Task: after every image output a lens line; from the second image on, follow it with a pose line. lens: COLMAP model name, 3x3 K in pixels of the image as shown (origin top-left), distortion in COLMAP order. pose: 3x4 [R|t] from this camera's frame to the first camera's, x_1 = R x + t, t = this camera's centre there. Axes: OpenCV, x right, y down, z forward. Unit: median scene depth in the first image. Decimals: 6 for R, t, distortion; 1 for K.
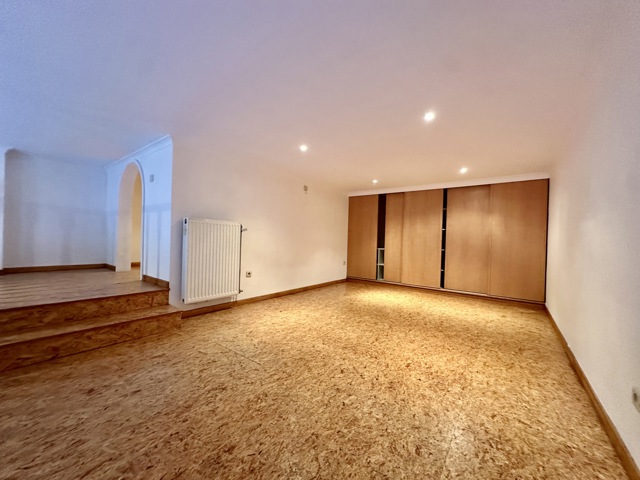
lens RADIAL K [[255.4, 0, 320.0], [0, 255.4, 240.0], [0, 0, 1]] dist [0.000492, 0.000101]
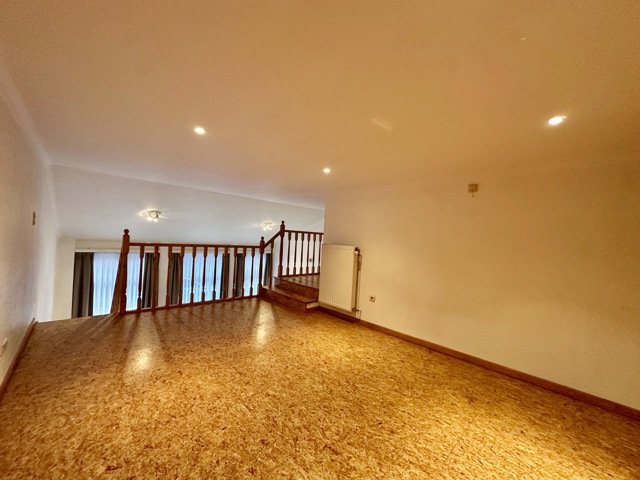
lens RADIAL K [[255.4, 0, 320.0], [0, 255.4, 240.0], [0, 0, 1]] dist [0.000492, 0.000101]
pose [[-0.165969, -0.037146, -0.985431, 0.924052], [-0.060756, 0.997777, -0.027378, -0.067621], [0.984258, 0.055327, -0.167857, 1.185149]]
